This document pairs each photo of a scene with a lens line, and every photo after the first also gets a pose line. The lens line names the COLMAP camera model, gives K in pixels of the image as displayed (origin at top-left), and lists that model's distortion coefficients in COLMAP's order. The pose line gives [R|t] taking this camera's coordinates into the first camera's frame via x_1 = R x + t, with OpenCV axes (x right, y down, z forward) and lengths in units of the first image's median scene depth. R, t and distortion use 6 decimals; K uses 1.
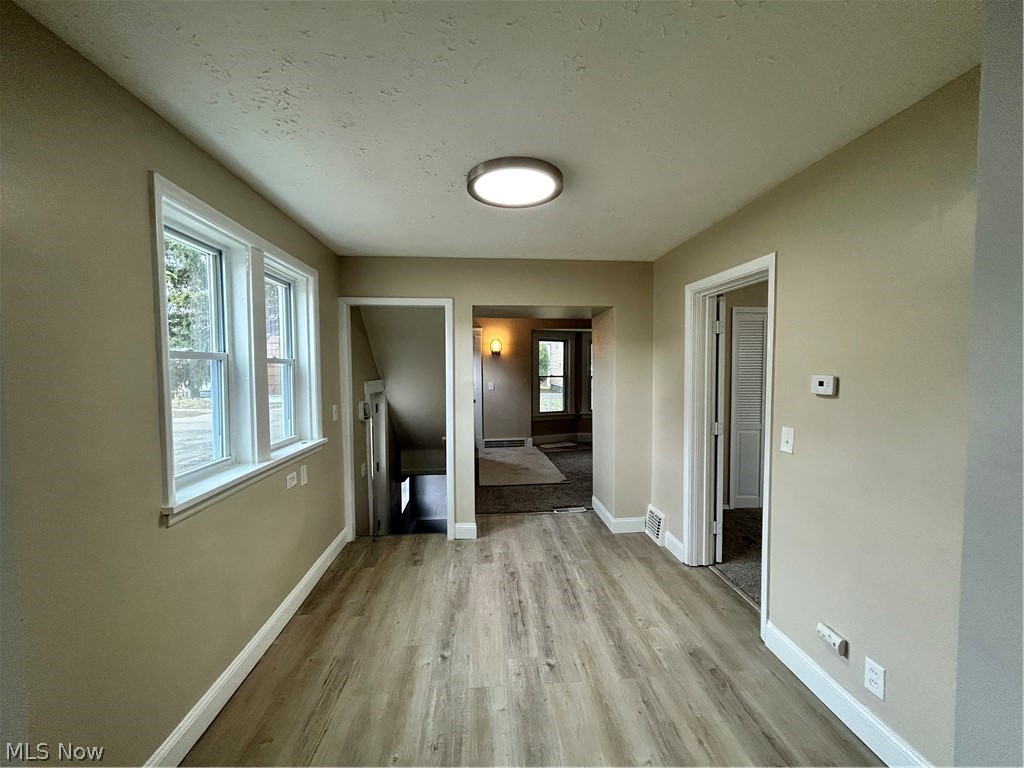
lens RADIAL K [[413.3, 0, 512.0], [0, 413.3, 384.0], [0, 0, 1]] dist [-0.001579, 0.000677]
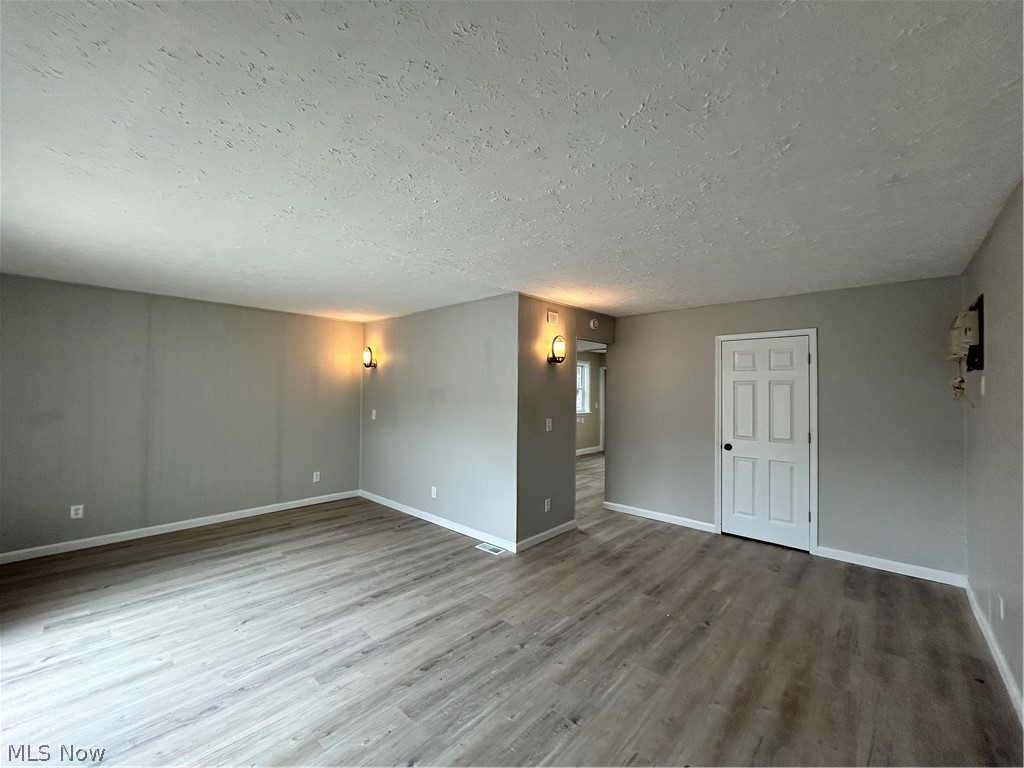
lens RADIAL K [[413.3, 0, 512.0], [0, 413.3, 384.0], [0, 0, 1]] dist [-0.001579, 0.000677]
pose [[0.683945, -0.000350, -0.729534, 1.602986], [-0.039142, 0.998542, -0.037174, 0.059592], [0.728483, 0.053980, 0.682934, -1.822338]]
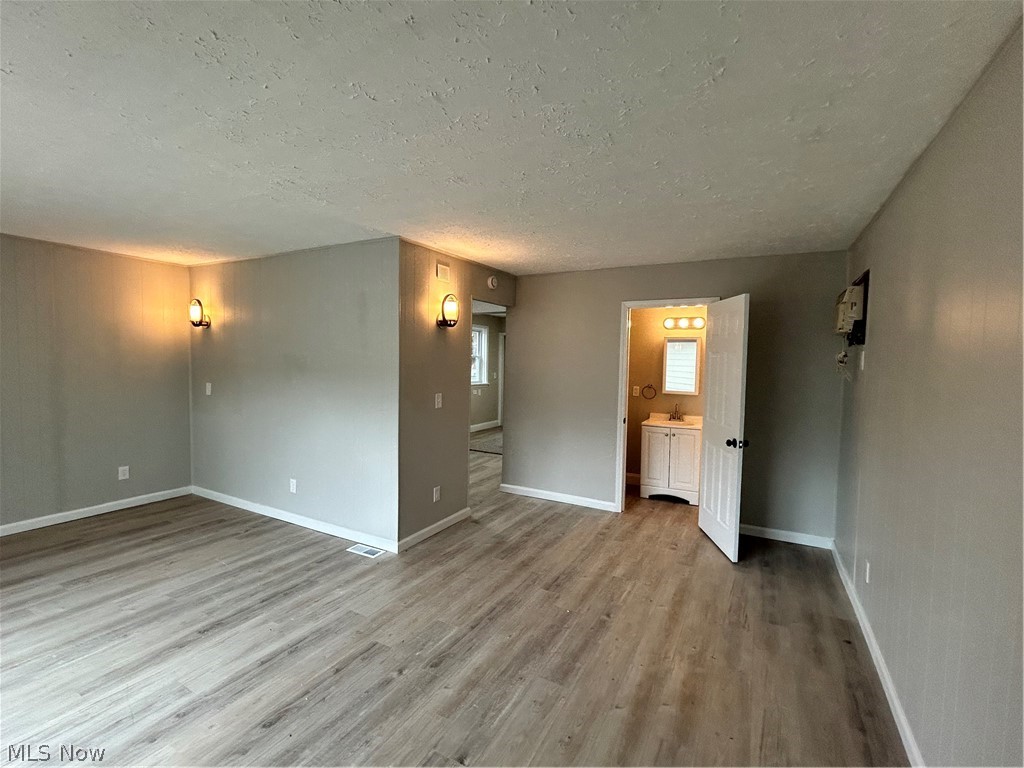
lens RADIAL K [[457.2, 0, 512.0], [0, 457.2, 384.0], [0, 0, 1]] dist [-0.000113, 0.000060]
pose [[0.836049, 0.050261, -0.546347, 1.551924], [-0.042673, 0.998736, 0.026578, 0.048934], [0.546992, 0.001094, 0.837137, -1.740180]]
